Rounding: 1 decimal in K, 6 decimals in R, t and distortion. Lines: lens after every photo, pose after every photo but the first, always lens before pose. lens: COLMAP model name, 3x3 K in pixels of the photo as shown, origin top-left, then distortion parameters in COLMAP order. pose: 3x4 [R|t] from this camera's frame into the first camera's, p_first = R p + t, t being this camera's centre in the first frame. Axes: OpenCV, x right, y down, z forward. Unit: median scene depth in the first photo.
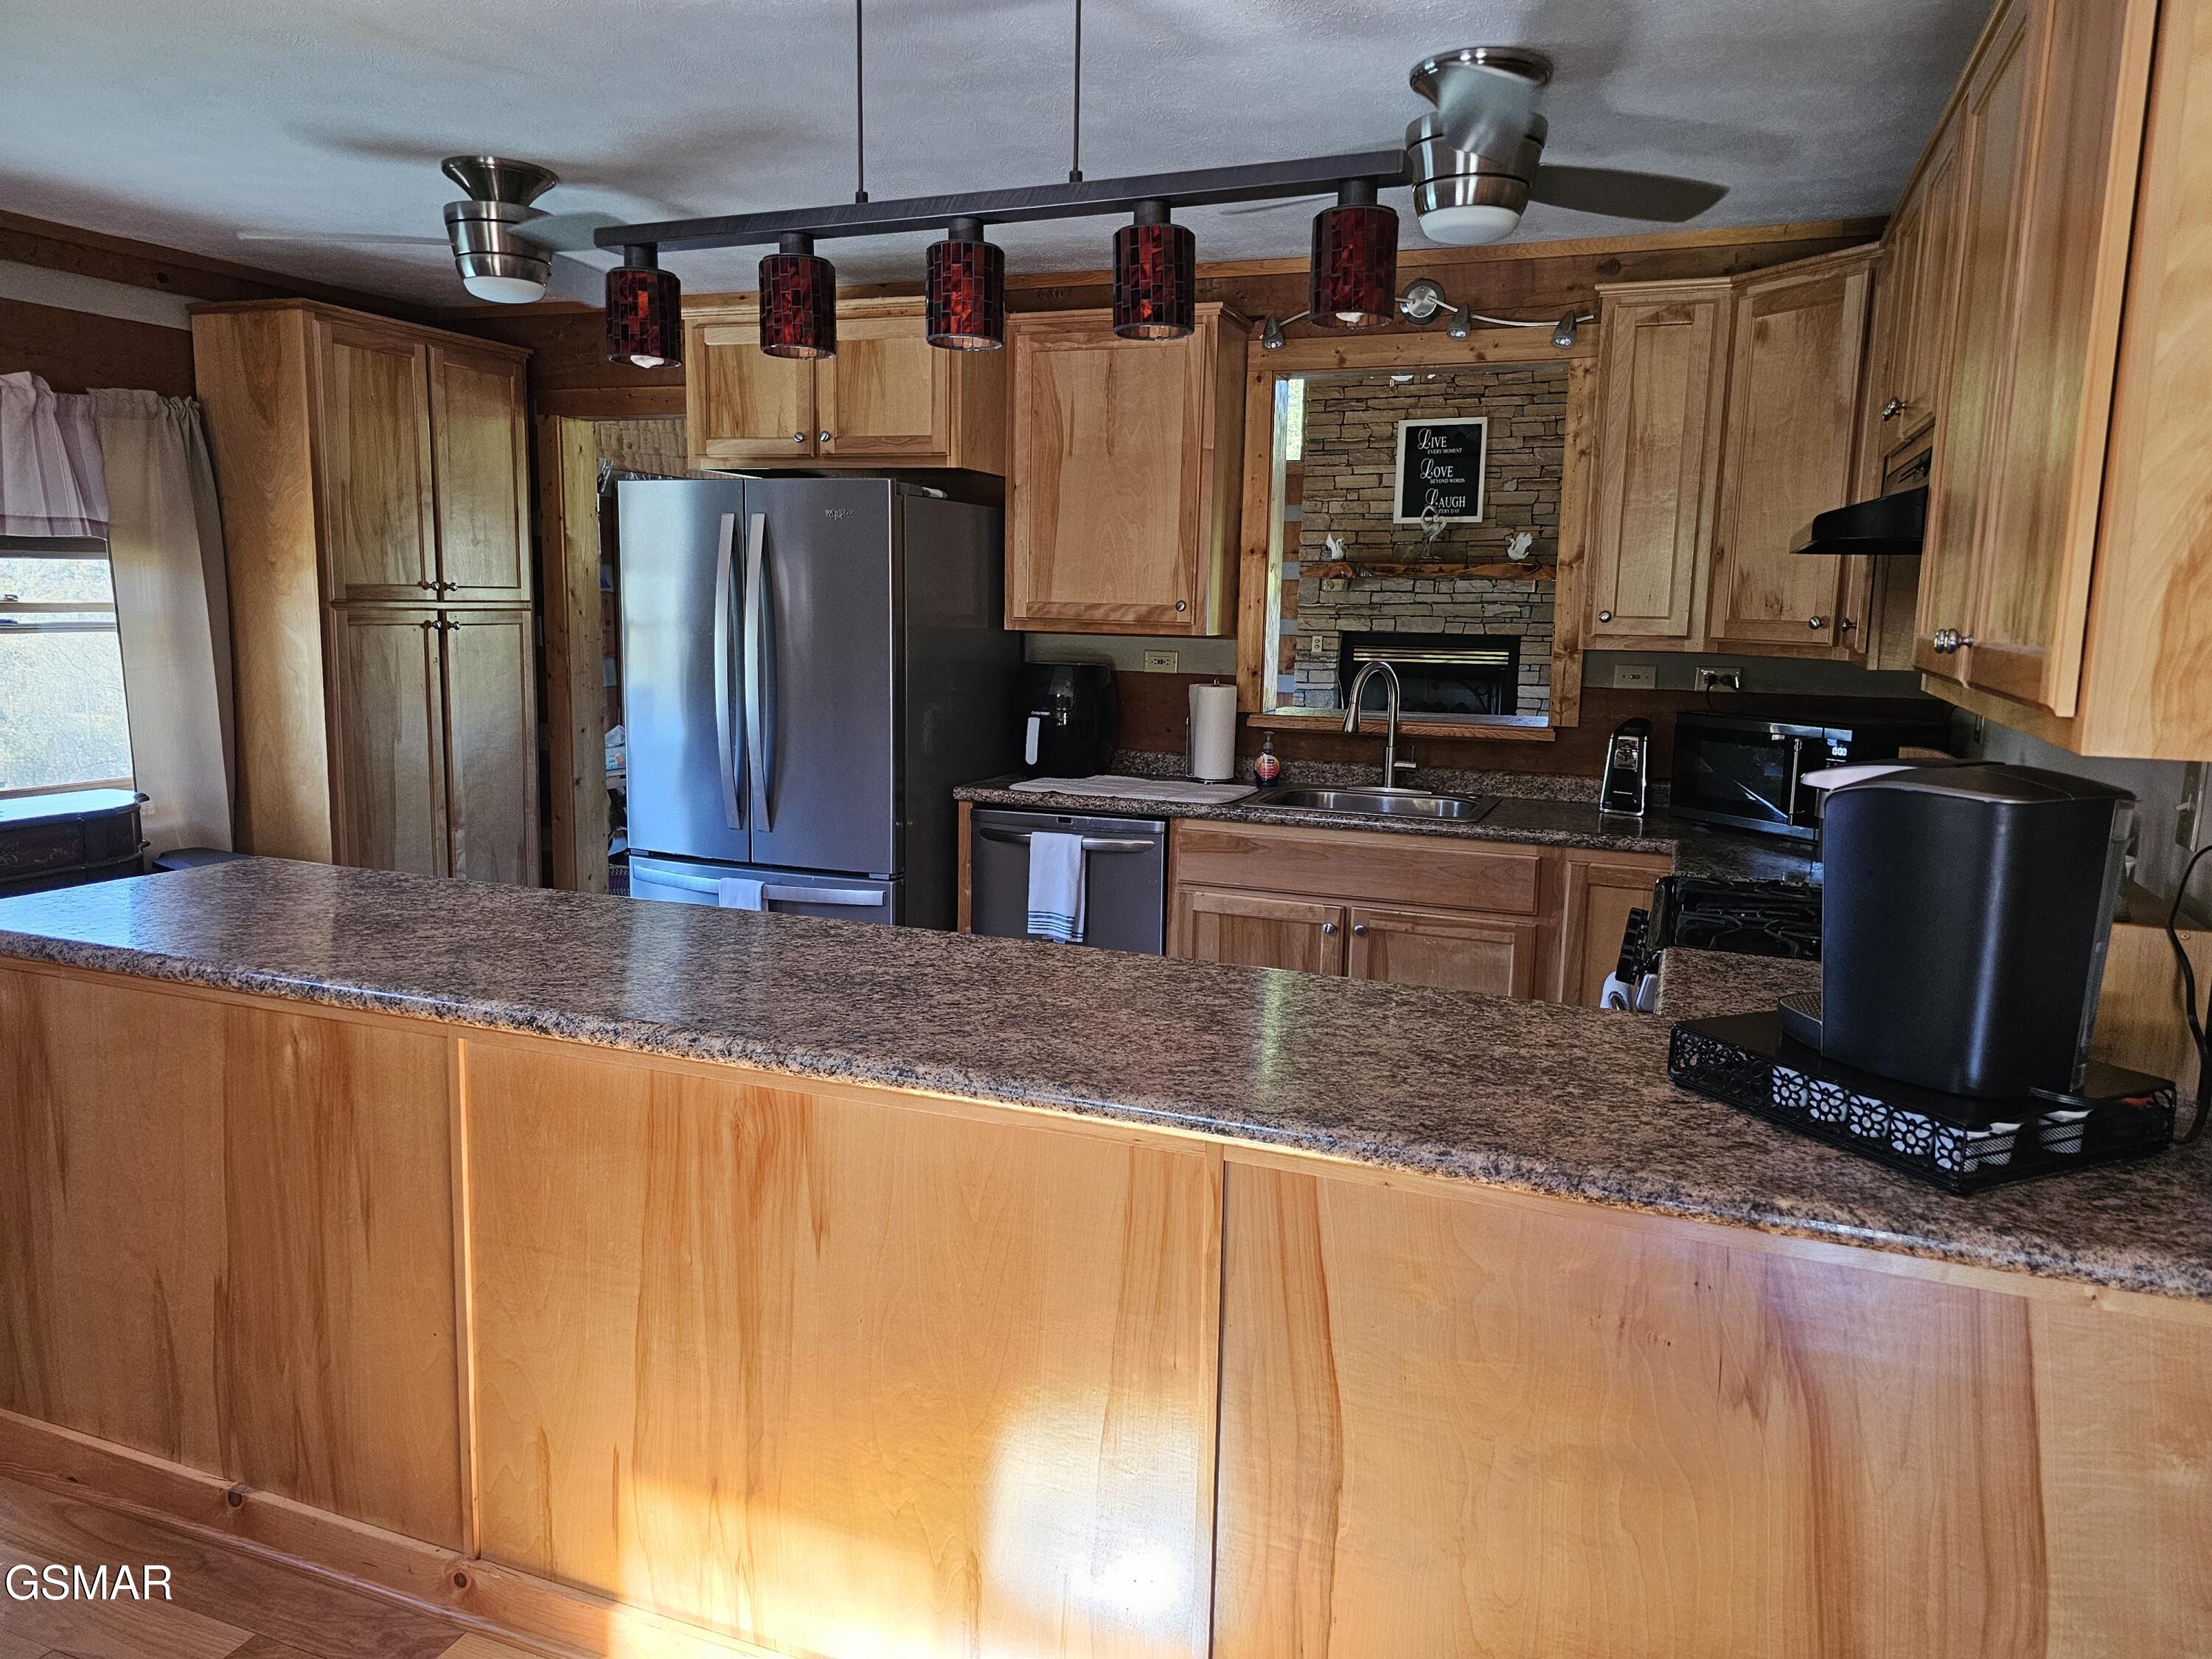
lens RADIAL K [[1482.3, 0, 1093.3], [0, 1482.3, 815.9], [0, 0, 1]] dist [0.065123, -0.056305]
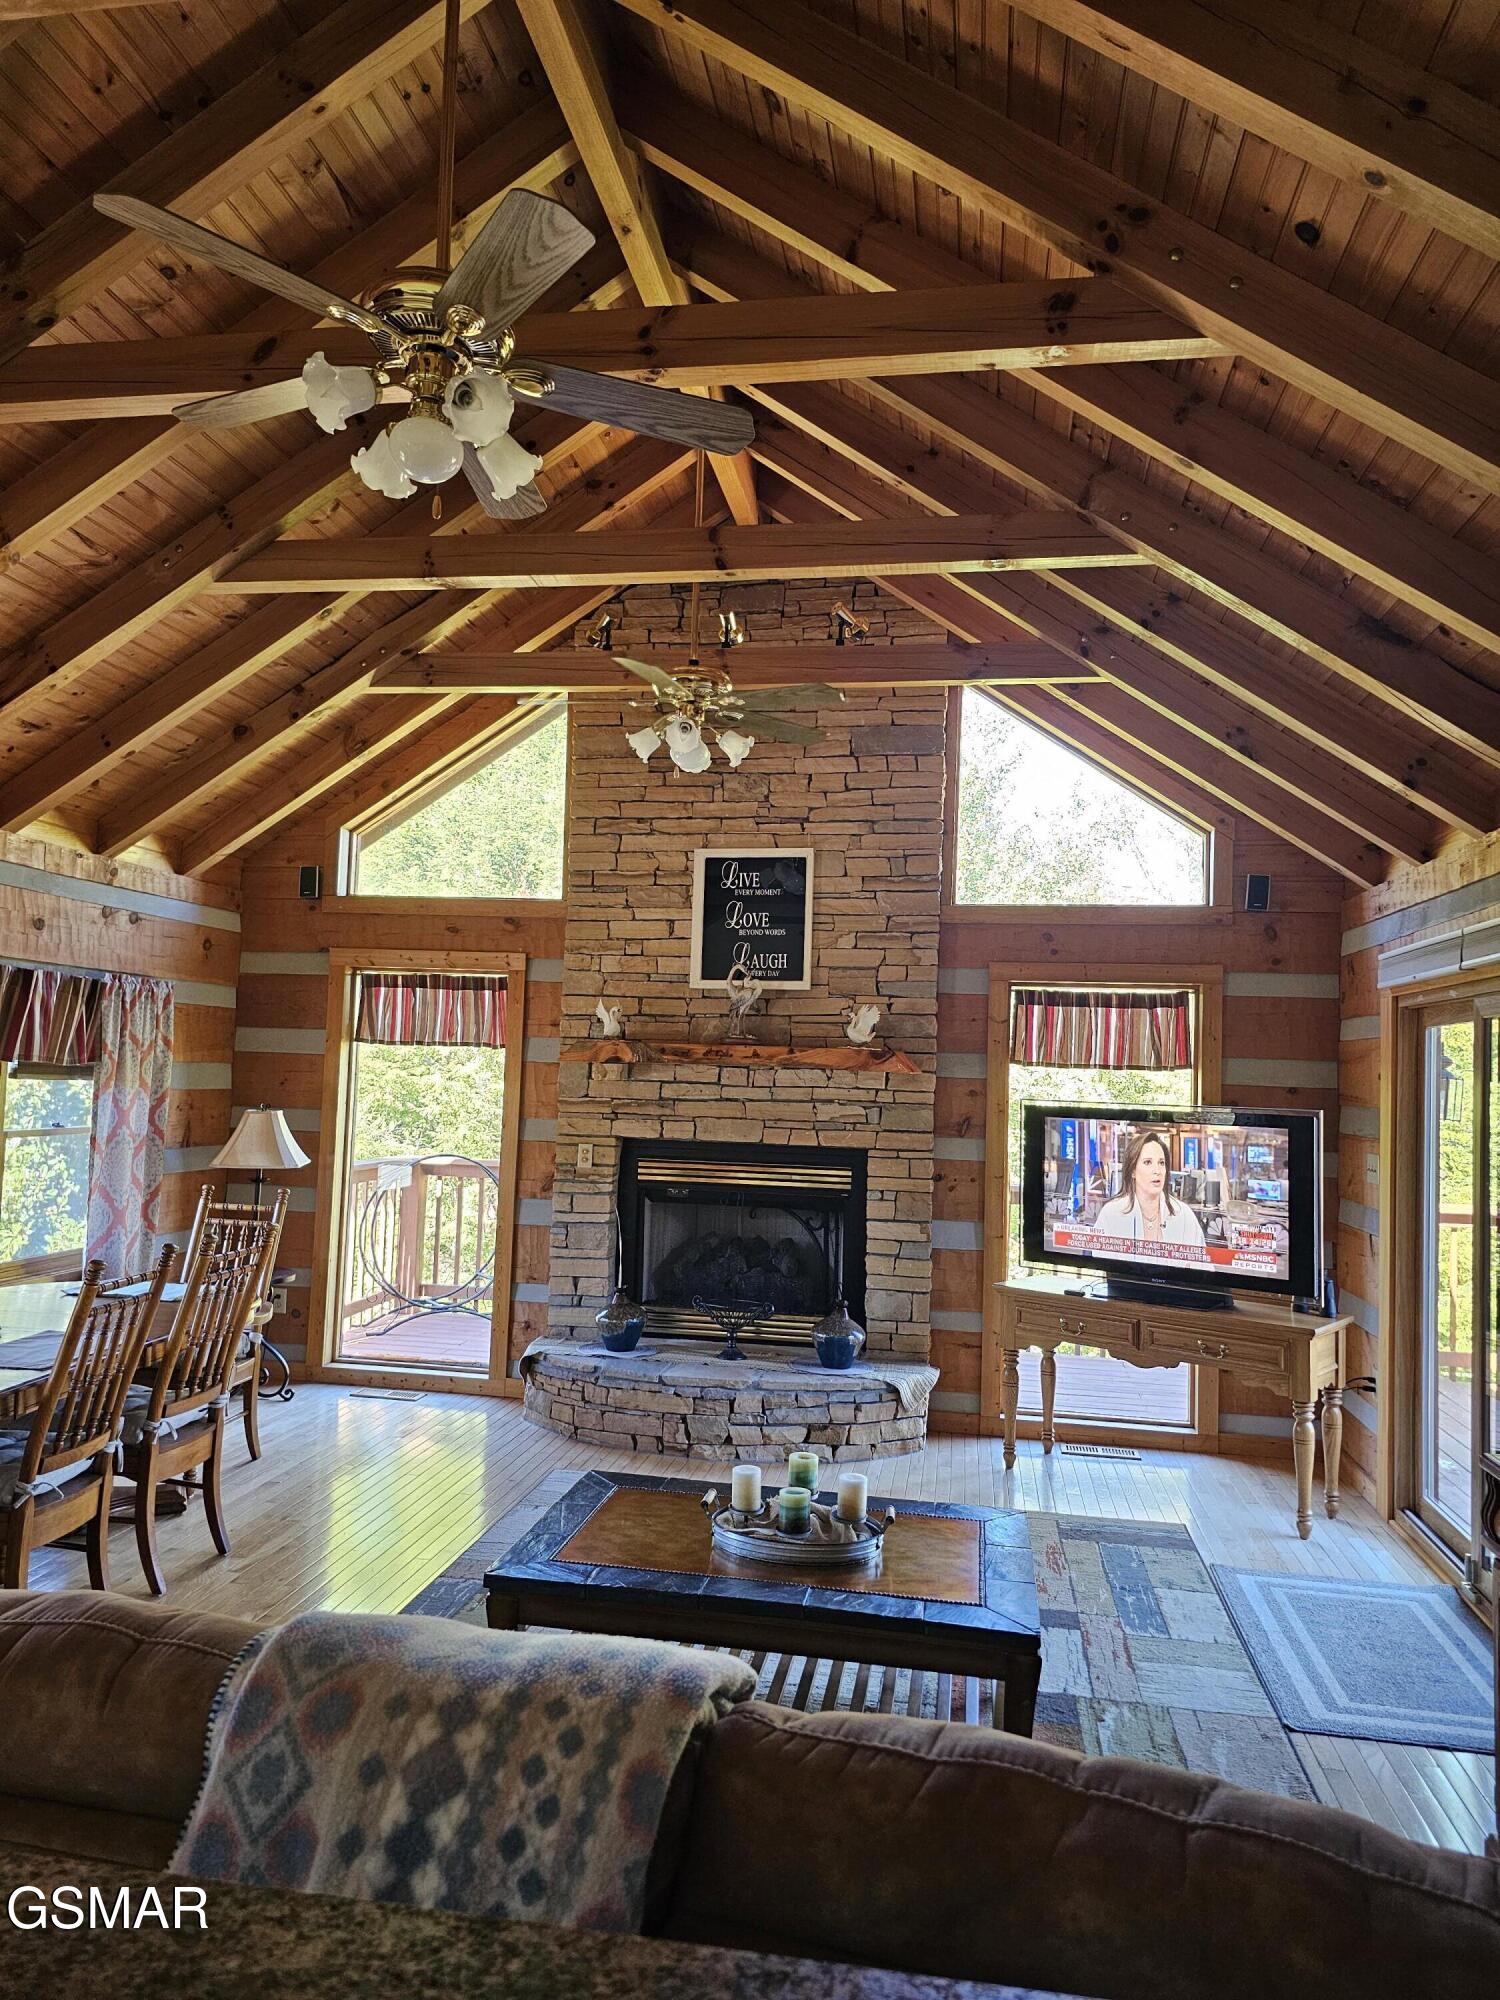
lens RADIAL K [[1309.2, 0, 748.7], [0, 1309.2, 982.1], [0, 0, 1]] dist [0.060722, -0.008444]
pose [[0.977809, 0.026394, 0.207828, 0.100221], [0.016087, 0.979643, -0.200104, -0.074618], [-0.208879, 0.199007, 0.957479, 0.400624]]
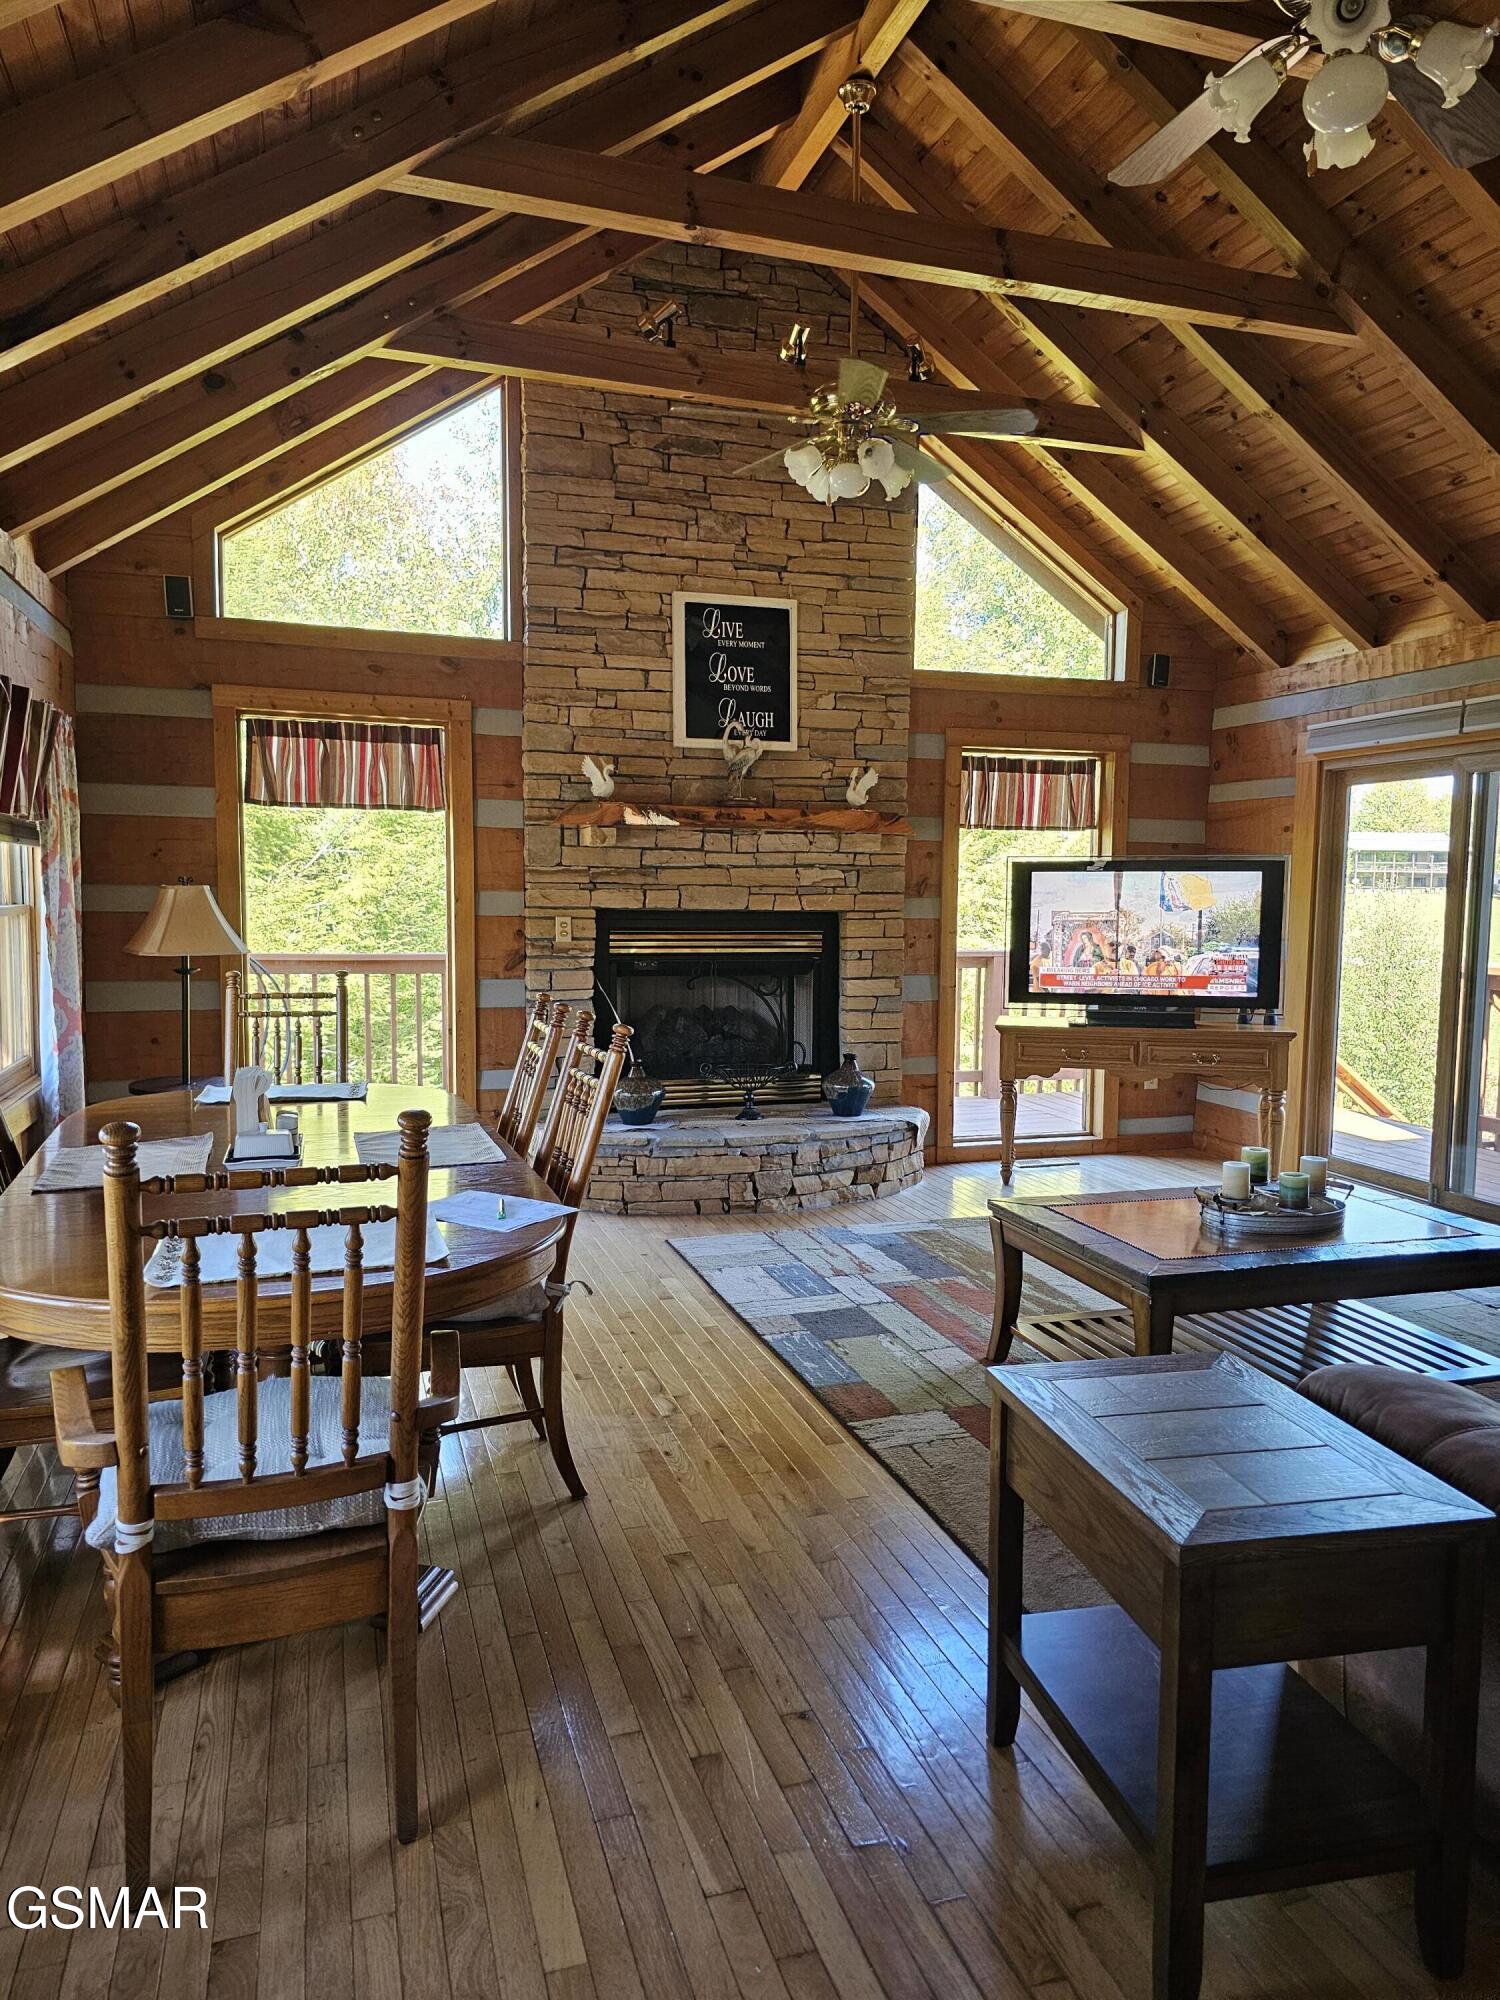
lens RADIAL K [[1340.2, 0, 765.3], [0, 1340.2, 1004.3], [0, 0, 1]] dist [0.065123, -0.056305]
pose [[0.763149, -0.067891, 0.642646, -0.160928], [0.095267, 0.995420, -0.007971, -0.073937], [-0.639161, 0.067306, 0.766122, 0.527549]]
